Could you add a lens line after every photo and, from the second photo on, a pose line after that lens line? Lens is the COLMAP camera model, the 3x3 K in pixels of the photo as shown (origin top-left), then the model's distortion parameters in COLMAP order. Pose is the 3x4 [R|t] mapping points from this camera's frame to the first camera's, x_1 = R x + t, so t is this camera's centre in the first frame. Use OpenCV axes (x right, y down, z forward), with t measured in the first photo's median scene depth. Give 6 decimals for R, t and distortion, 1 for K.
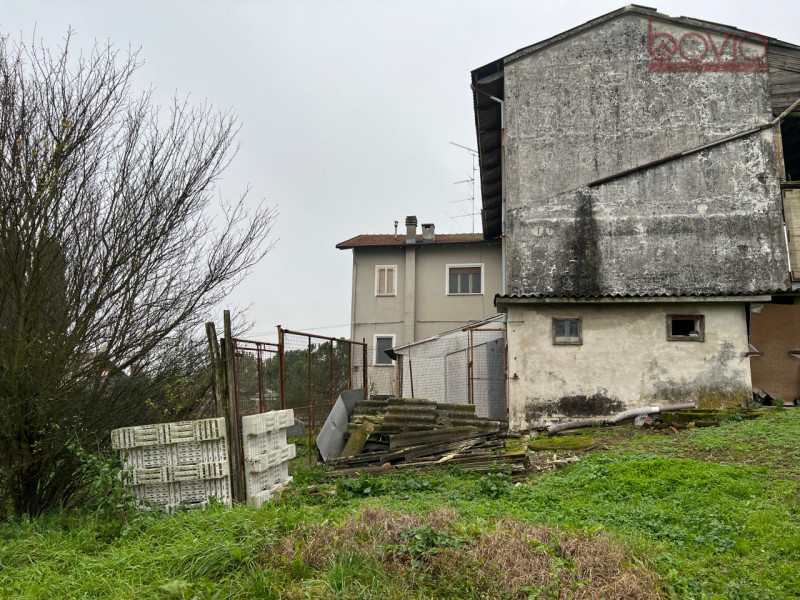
lens RADIAL K [[598.3, 0, 400.0], [0, 598.3, 300.0], [0, 0, 1]] dist [0.039138, -0.048516]
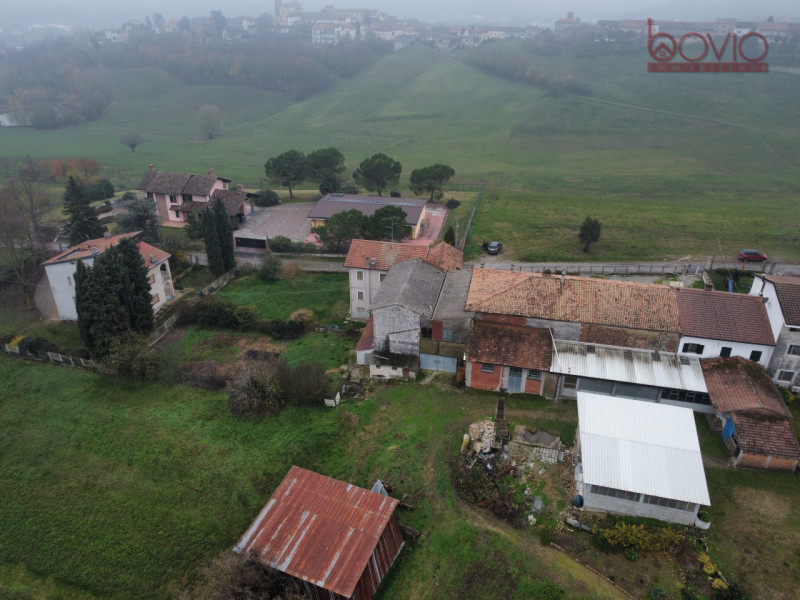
lens RADIAL K [[606.4, 0, 397.7], [0, 606.4, 301.5], [0, 0, 1]] dist [-0.000101, -0.007061]
pose [[0.998514, 0.004245, -0.054328, 0.808871], [0.031344, 0.770788, 0.636320, -4.524588], [0.044576, -0.637077, 0.769510, -3.511128]]
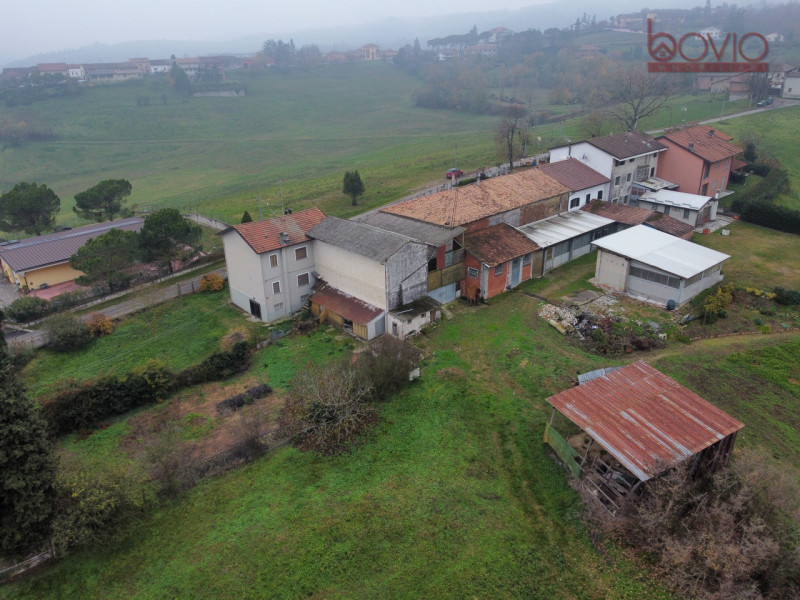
lens RADIAL K [[606.4, 0, 397.7], [0, 606.4, 301.5], [0, 0, 1]] dist [-0.000101, -0.007061]
pose [[0.615158, -0.346993, 0.707939, -3.574650], [-0.120531, 0.845992, 0.519393, -2.903418], [-0.779136, -0.404837, 0.478595, -1.493572]]
